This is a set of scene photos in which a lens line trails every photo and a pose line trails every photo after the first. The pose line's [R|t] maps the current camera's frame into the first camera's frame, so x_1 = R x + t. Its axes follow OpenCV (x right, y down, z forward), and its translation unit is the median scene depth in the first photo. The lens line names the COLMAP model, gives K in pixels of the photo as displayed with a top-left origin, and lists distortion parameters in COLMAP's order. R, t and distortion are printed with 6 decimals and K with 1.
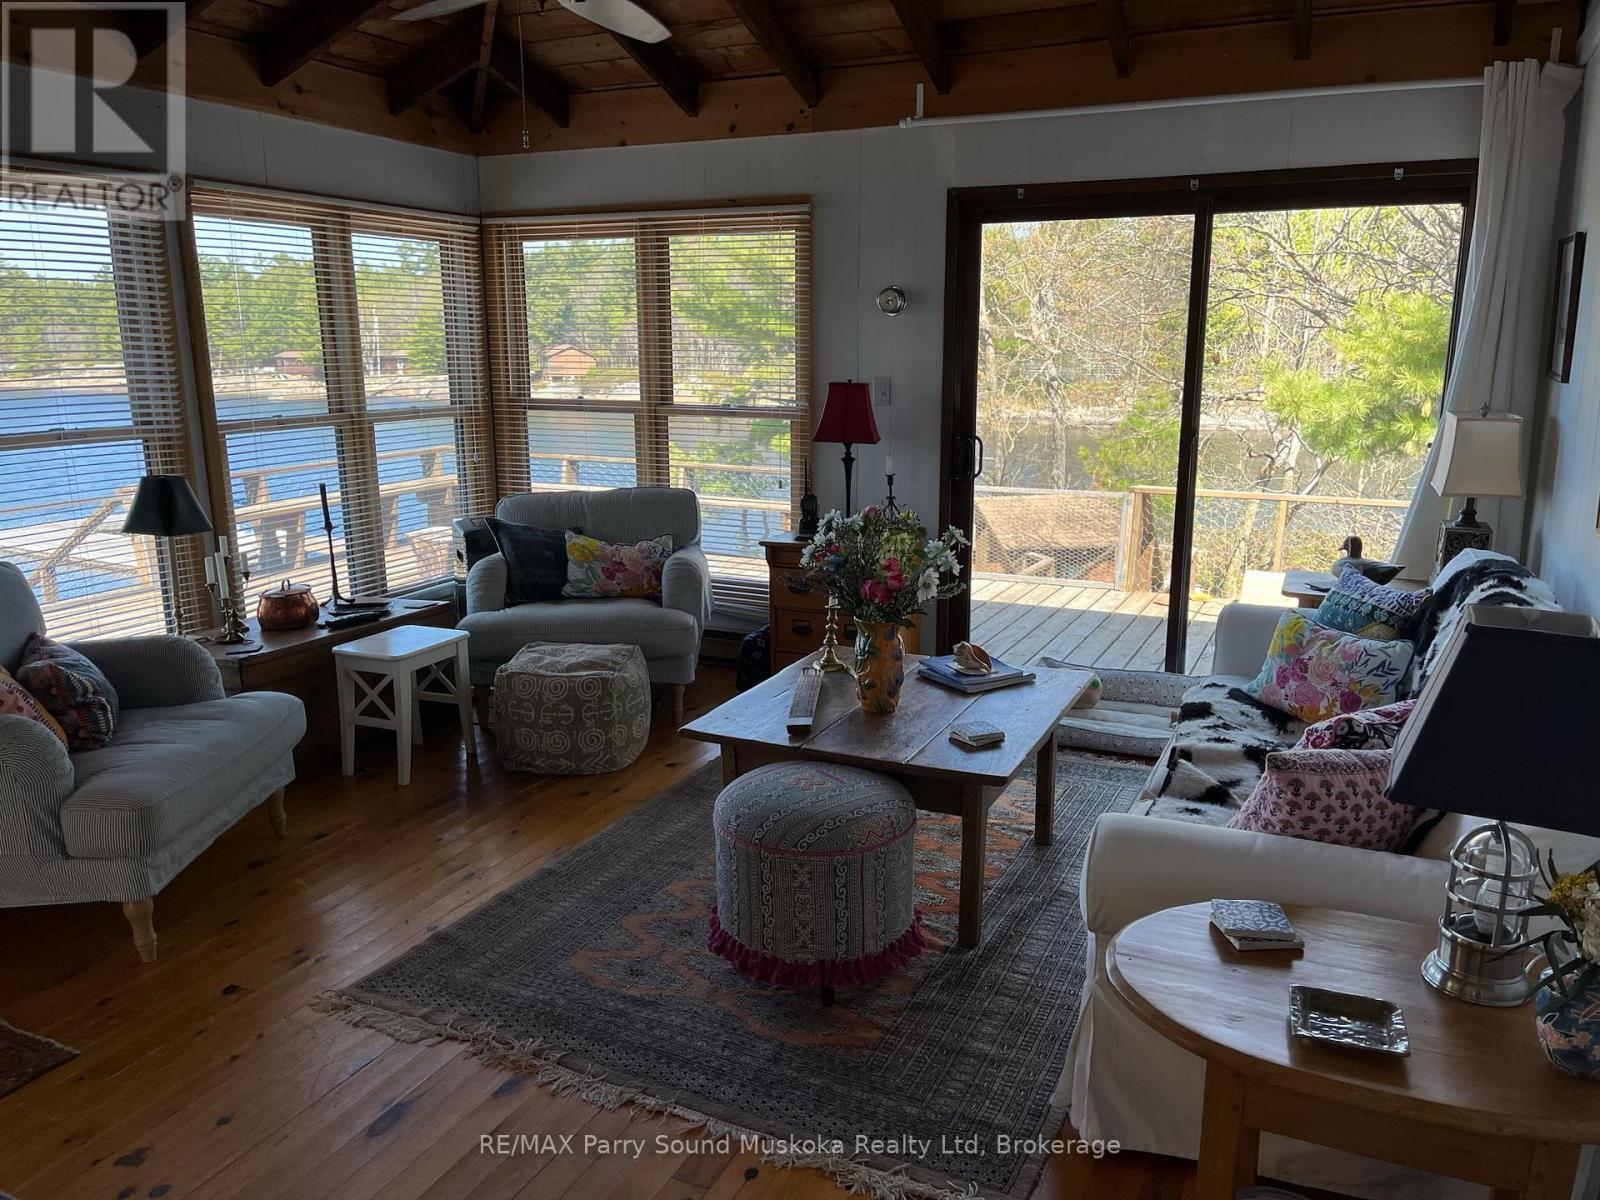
lens RADIAL K [[1205.3, 0, 806.1], [0, 1205.3, 608.0], [0, 0, 1]] dist [0.059271, -0.069908]
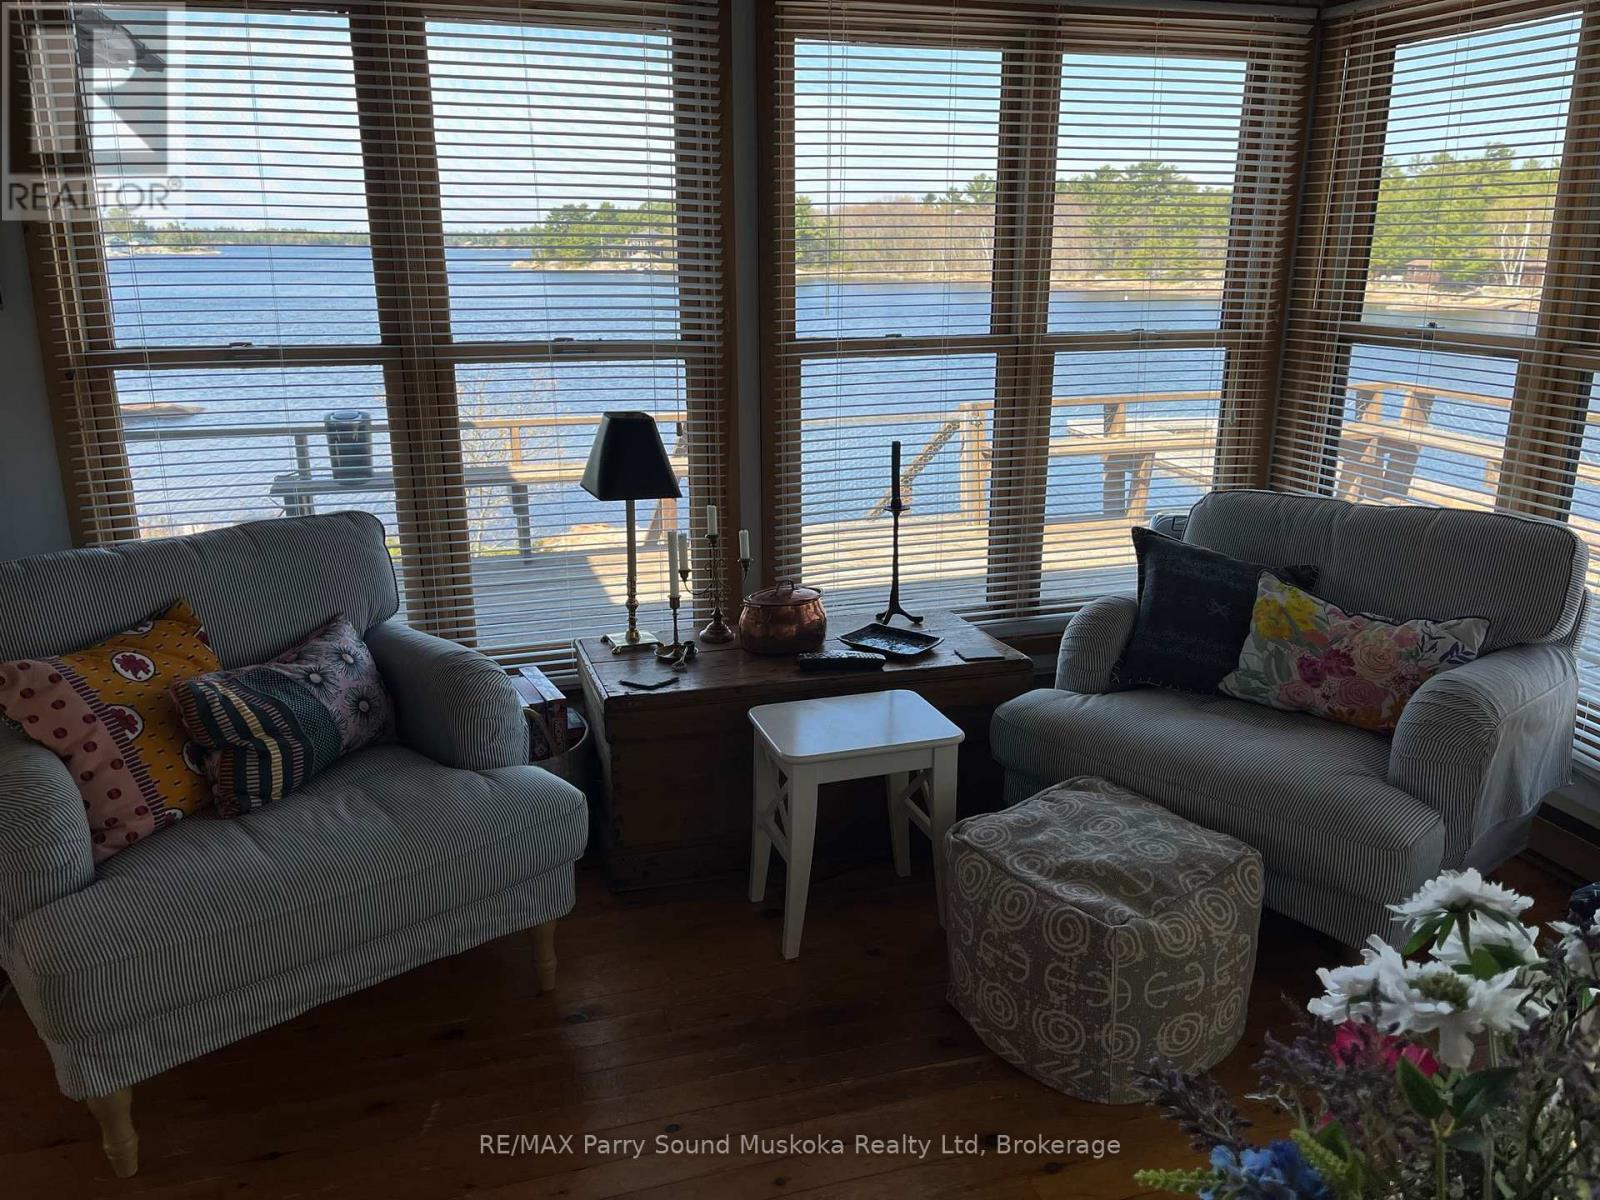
lens RADIAL K [[1205.3, 0, 806.1], [0, 1205.3, 608.0], [0, 0, 1]] dist [0.059271, -0.069908]
pose [[0.662475, 0.216847, -0.717011, 0.068172], [-0.165292, 0.975906, 0.142425, -0.105933], [0.730620, 0.024163, 0.682357, 0.547340]]
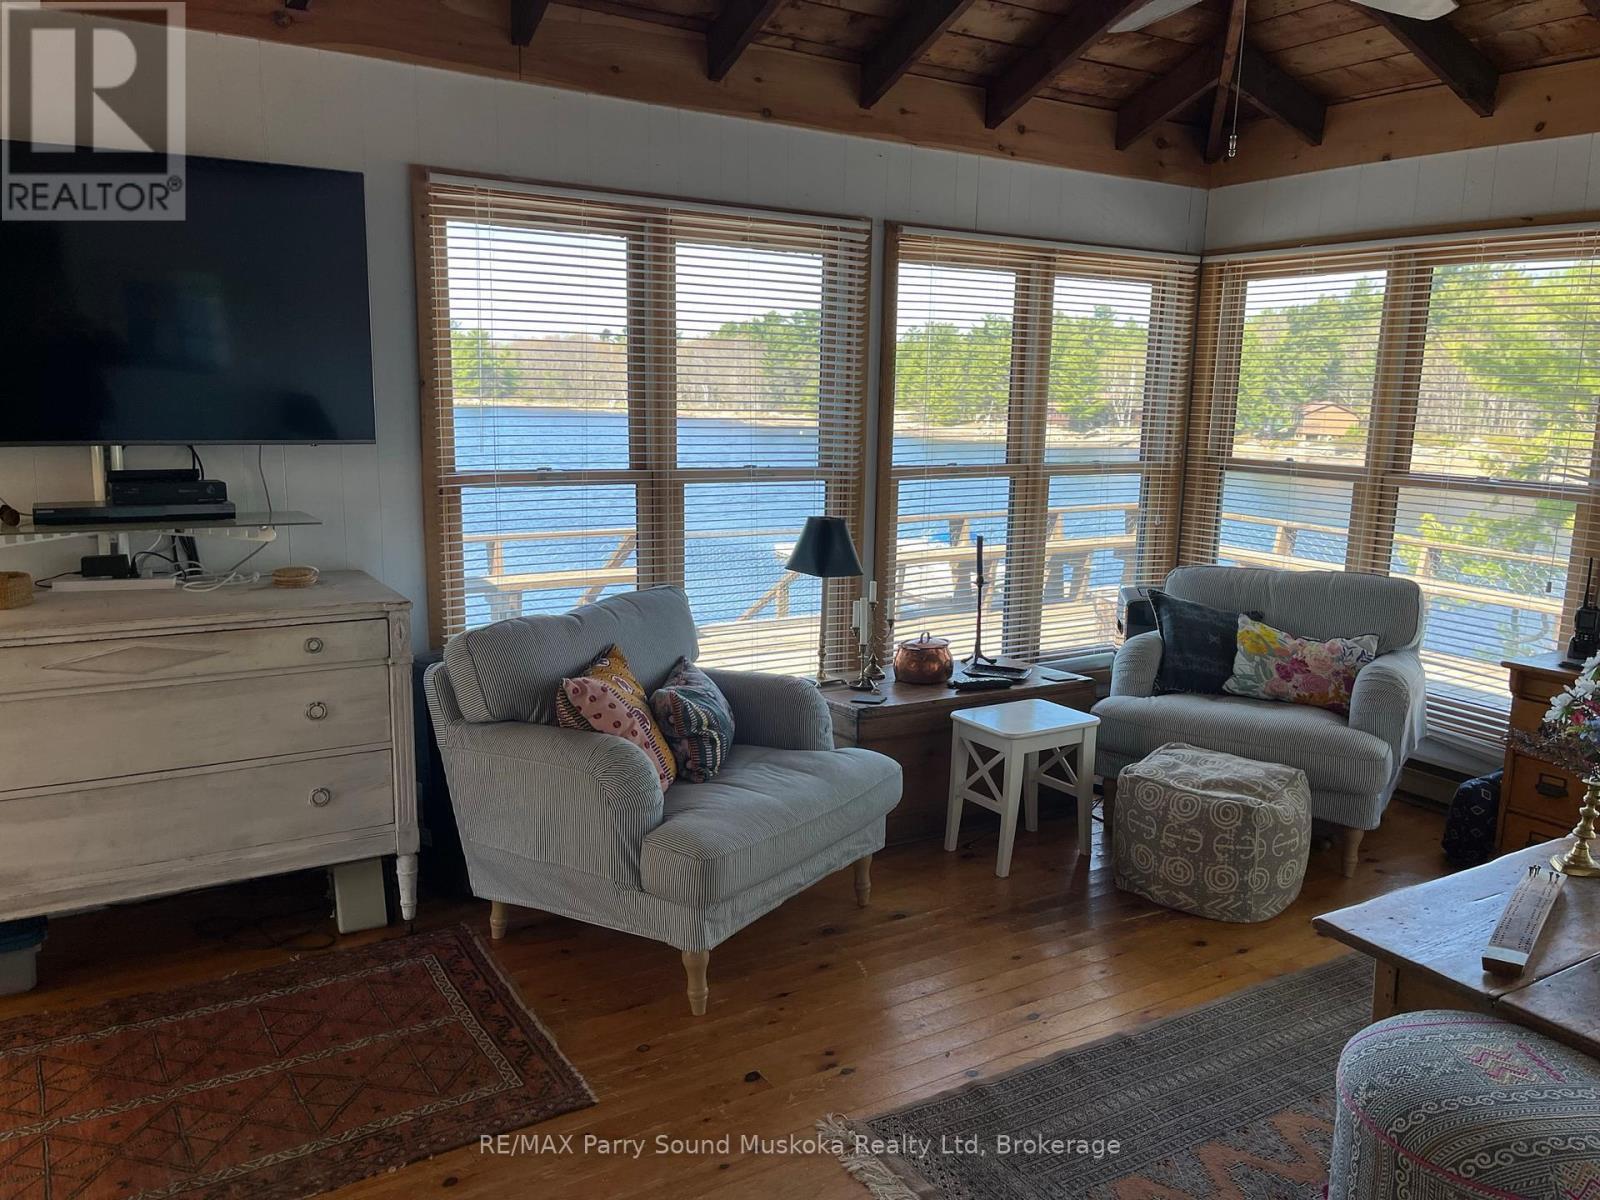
lens RADIAL K [[1205.3, 0, 806.1], [0, 1205.3, 608.0], [0, 0, 1]] dist [0.059271, -0.069908]
pose [[0.829890, 0.120794, -0.544693, 0.012587], [-0.144075, 0.989567, -0.000061, -0.028427], [0.539003, 0.078527, 0.838635, 0.142888]]
